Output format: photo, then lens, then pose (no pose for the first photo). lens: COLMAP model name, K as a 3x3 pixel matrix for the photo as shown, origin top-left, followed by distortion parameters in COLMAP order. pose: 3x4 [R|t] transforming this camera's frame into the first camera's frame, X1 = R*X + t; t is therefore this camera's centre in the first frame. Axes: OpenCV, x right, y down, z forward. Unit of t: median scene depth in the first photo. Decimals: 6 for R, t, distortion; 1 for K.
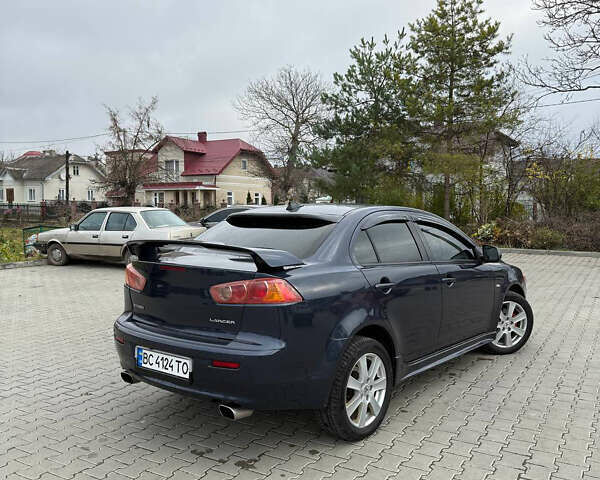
lens RADIAL K [[564.9, 0, 297.5], [0, 564.9, 236.2], [0, 0, 1]] dist [0.000215, 0.000000]
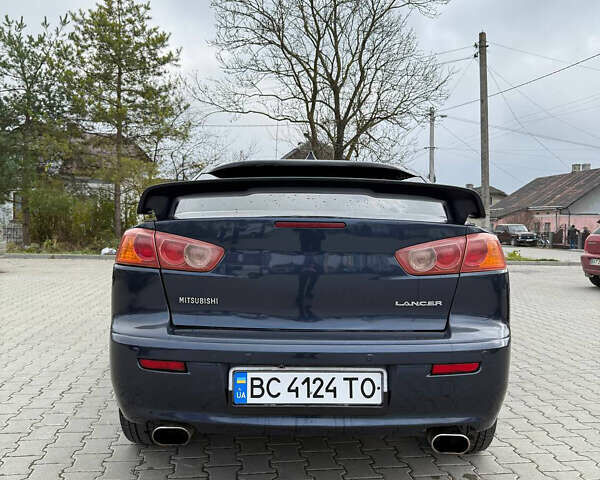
lens RADIAL K [[564.9, 0, 303.4], [0, 564.9, 242.3], [0, 0, 1]] dist [0.000215, 0.000000]
pose [[0.773872, 0.004225, 0.633328, -0.160564], [0.010058, 0.999770, -0.018960, 0.023084], [-0.633262, 0.021042, 0.773651, 0.147106]]
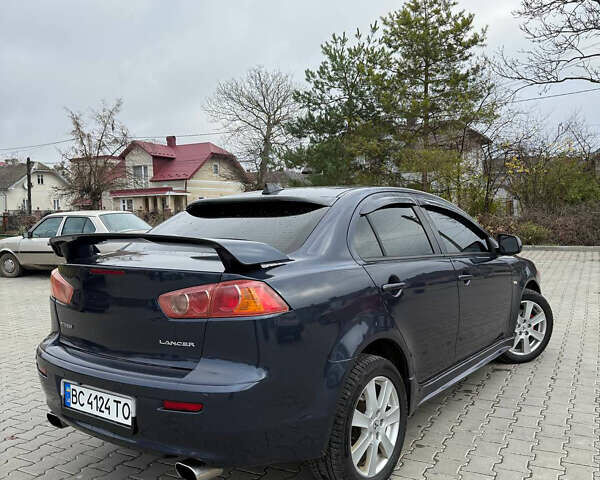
lens RADIAL K [[564.9, 0, 298.4], [0, 564.9, 241.7], [0, 0, 1]] dist [0.000215, 0.000000]
pose [[0.998496, -0.028990, 0.046529, -0.002542], [0.028951, 0.999580, 0.001525, 0.006599], [-0.046553, -0.000176, 0.998916, 0.071156]]
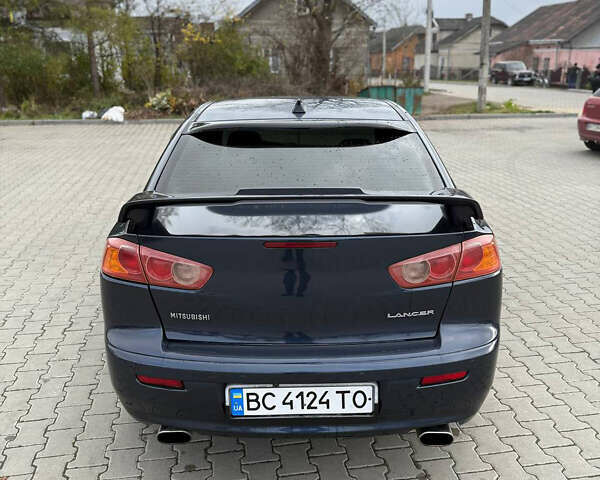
lens RADIAL K [[564.9, 0, 299.7], [0, 564.9, 244.0], [0, 0, 1]] dist [0.000215, 0.000000]
pose [[0.765160, -0.193648, 0.614027, -0.152291], [0.033220, 0.964300, 0.262719, -0.024539], [-0.642982, -0.180625, 0.744277, 0.155342]]
